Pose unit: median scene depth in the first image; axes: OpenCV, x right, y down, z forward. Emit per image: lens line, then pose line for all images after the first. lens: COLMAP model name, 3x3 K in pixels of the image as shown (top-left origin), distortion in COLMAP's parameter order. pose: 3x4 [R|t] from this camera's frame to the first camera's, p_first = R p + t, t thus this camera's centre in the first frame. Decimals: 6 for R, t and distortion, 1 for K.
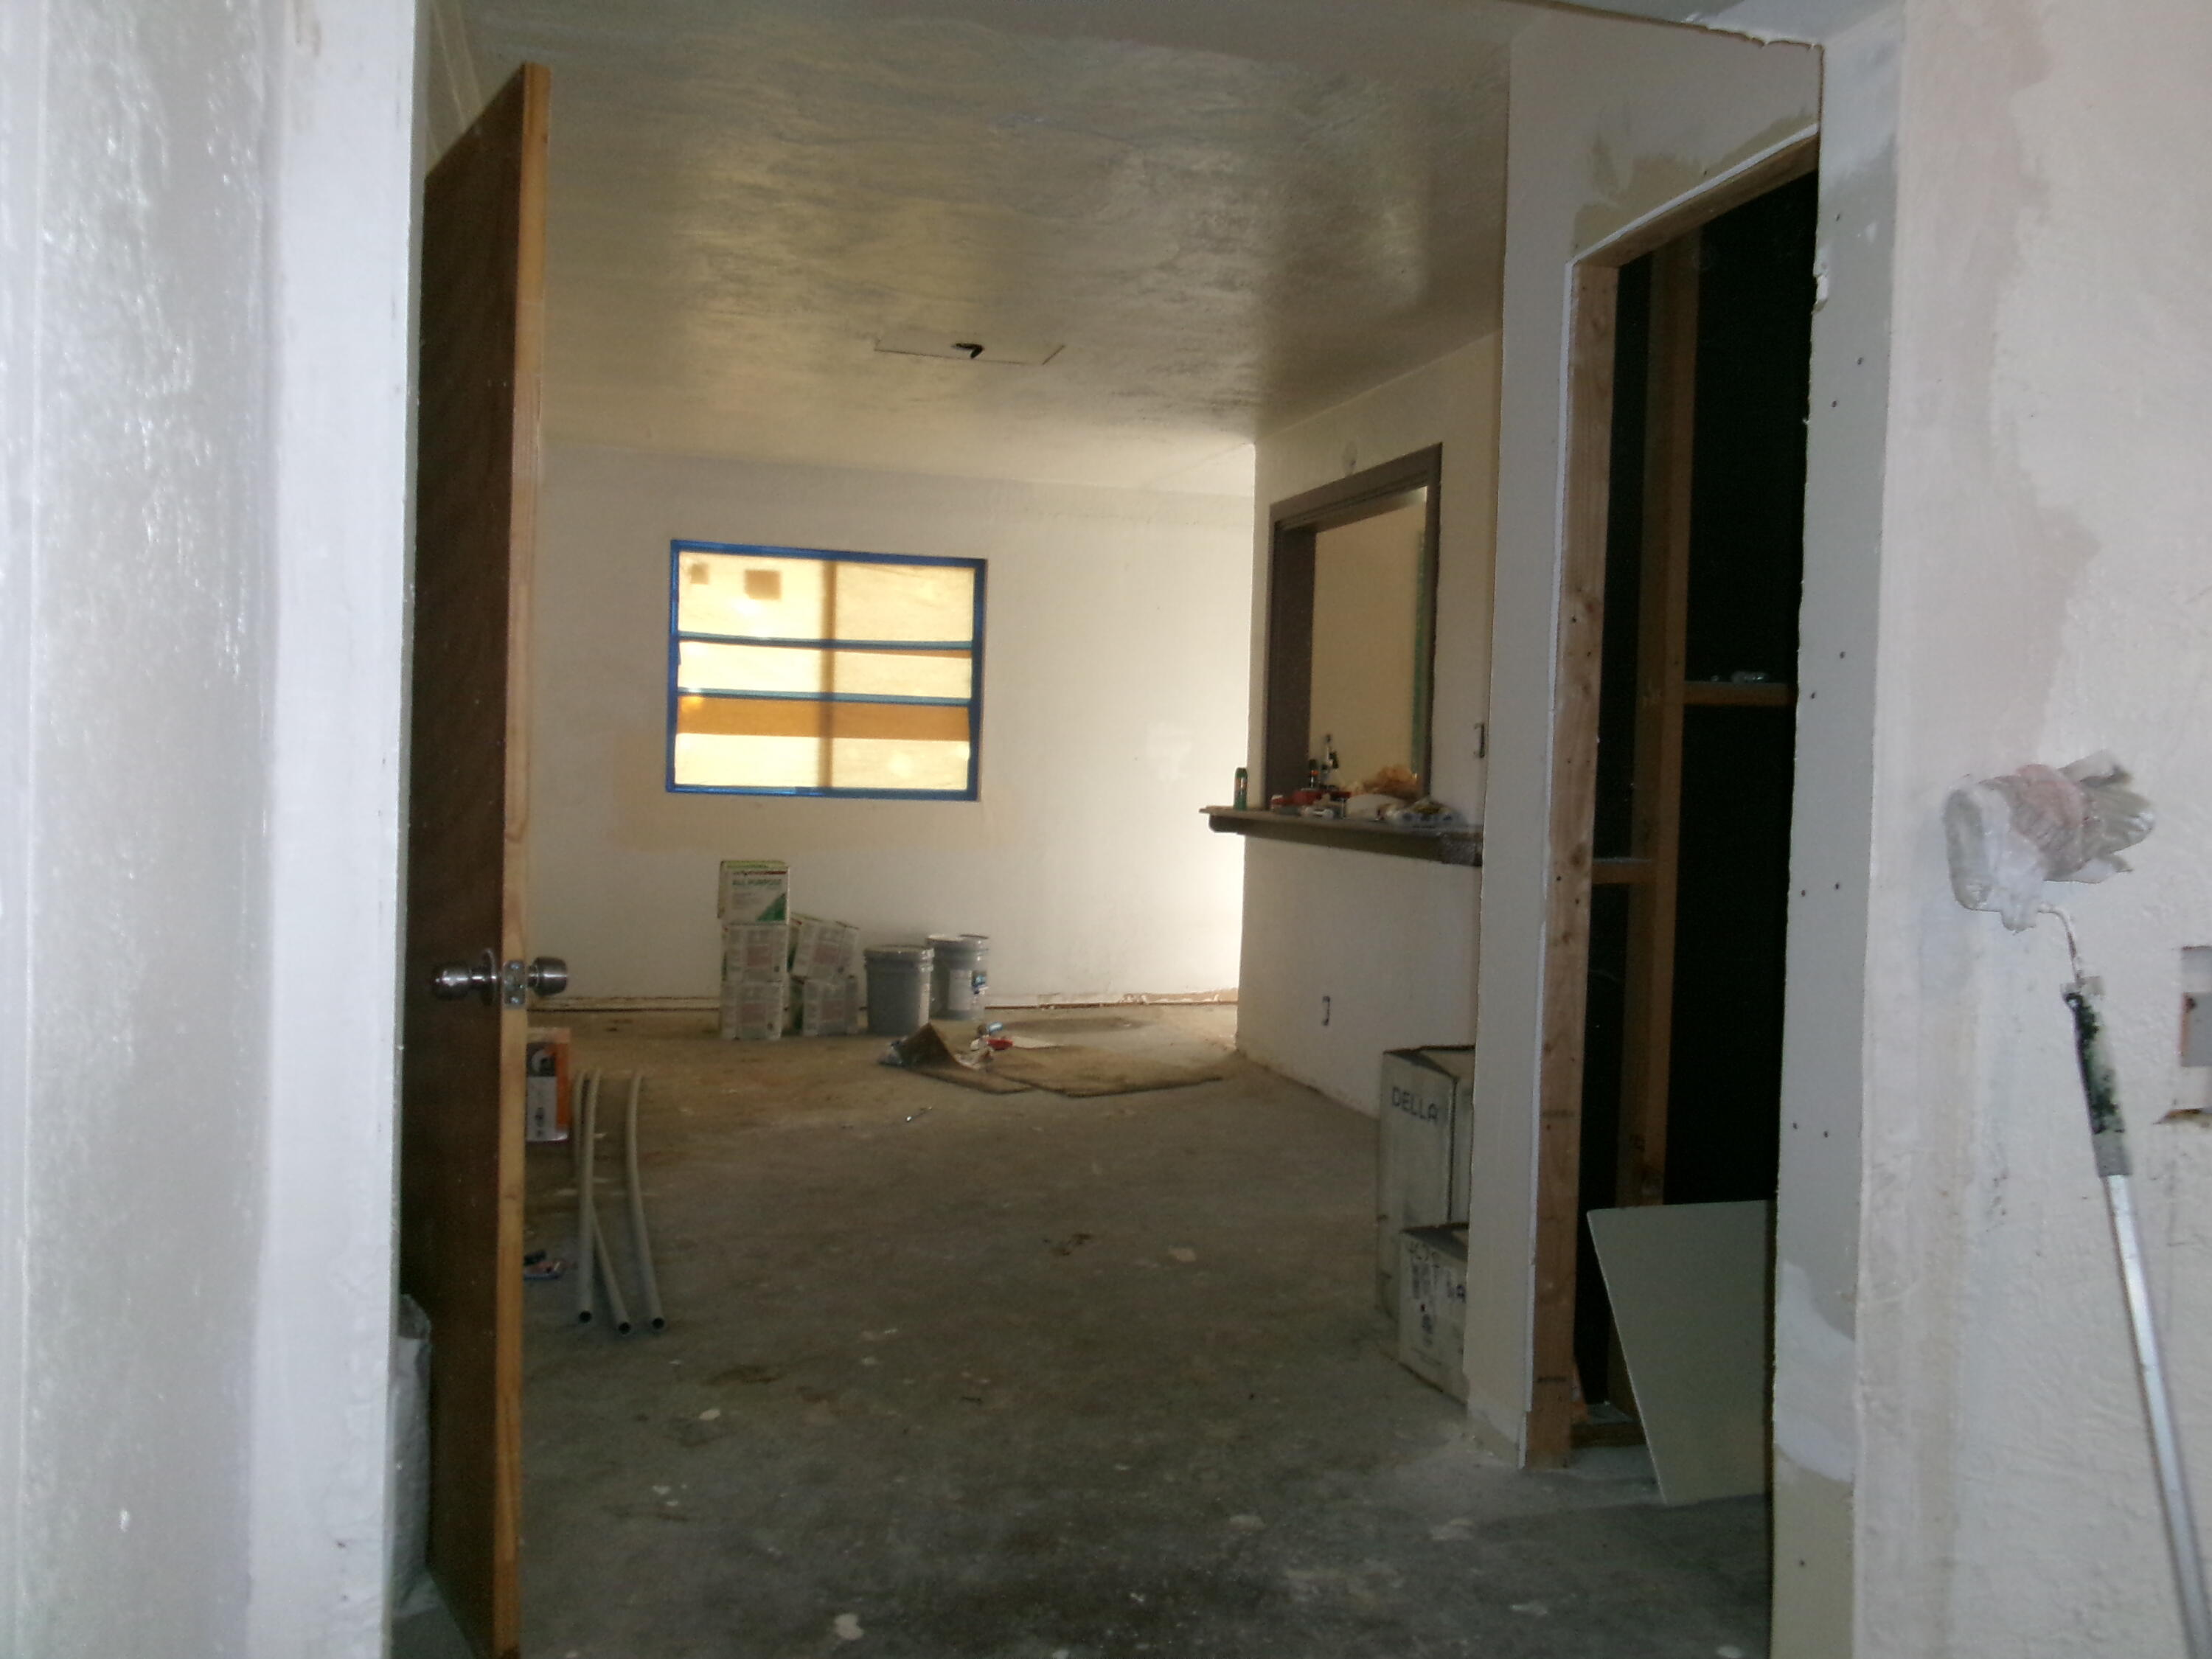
lens RADIAL K [[1807.4, 0, 1106.8], [0, 1807.4, 828.8], [0, 0, 1]] dist [-0.016016, 0.022221]
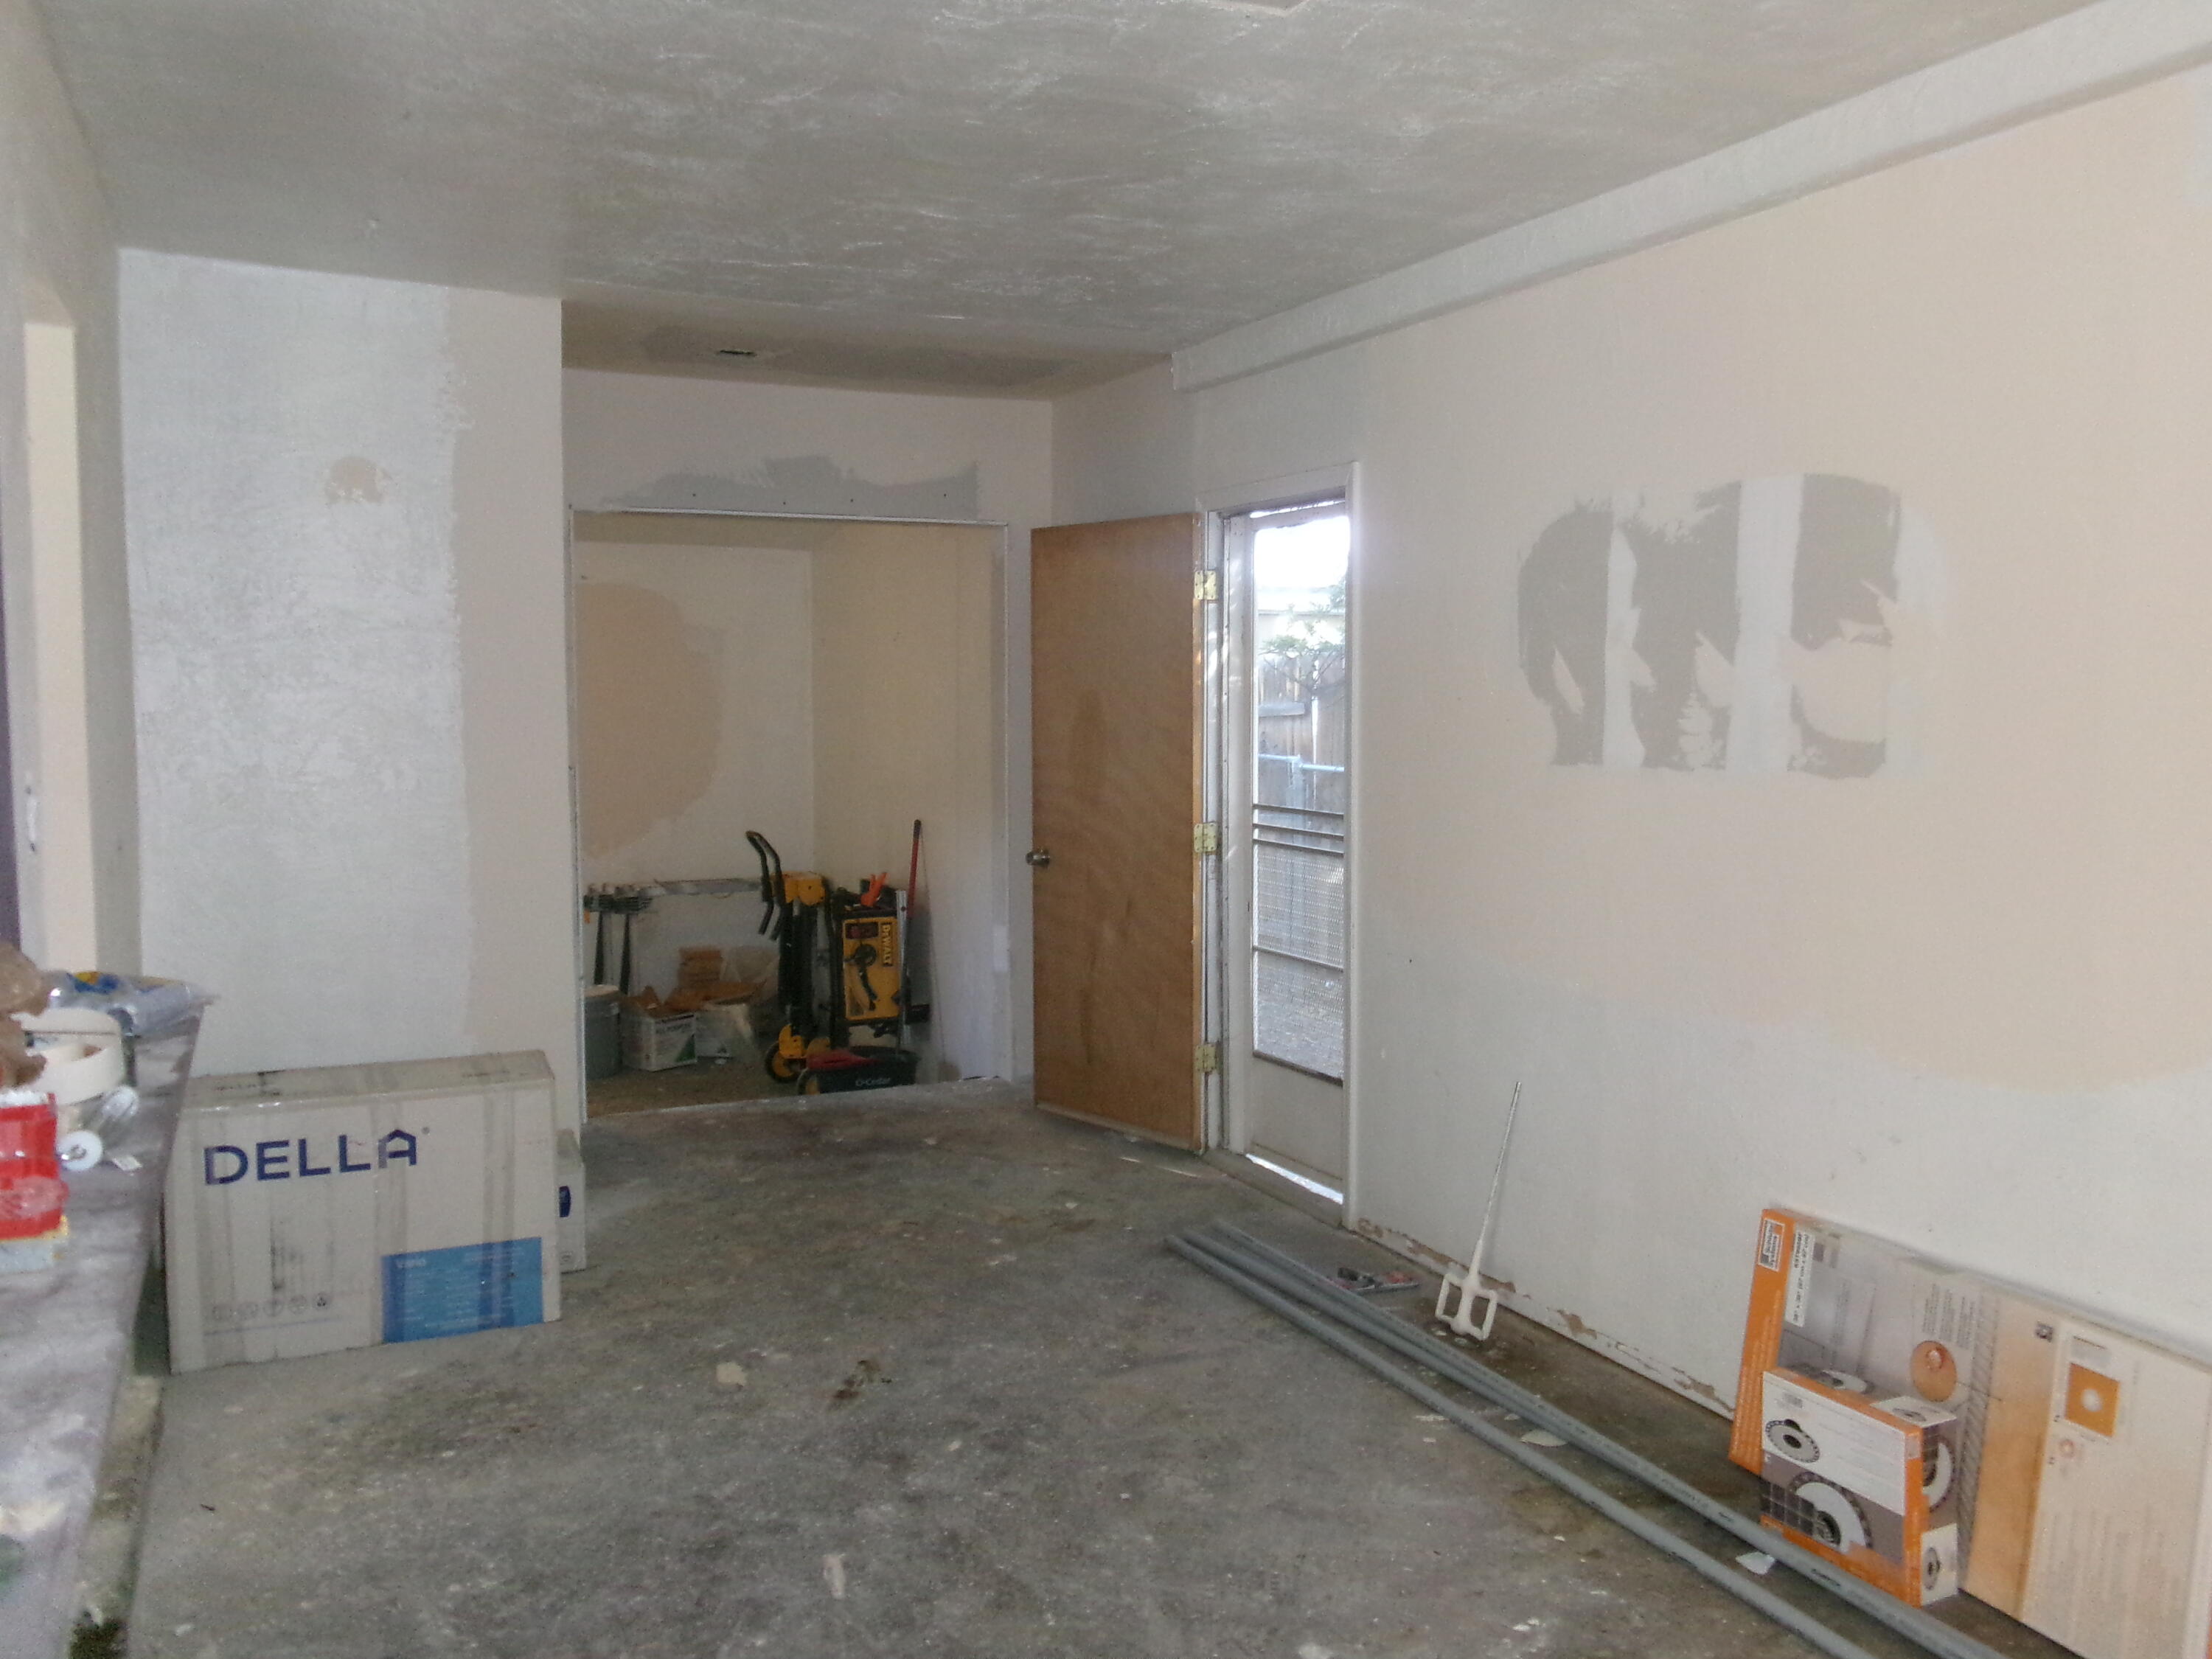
lens RADIAL K [[1807.4, 0, 1106.4], [0, 1807.4, 828.6], [0, 0, 1]] dist [-0.016016, 0.022221]
pose [[-0.987872, -0.016110, -0.154430, 0.001419], [-0.033538, 0.993263, 0.110920, -0.167794], [0.151603, 0.114754, -0.981758, 2.307180]]
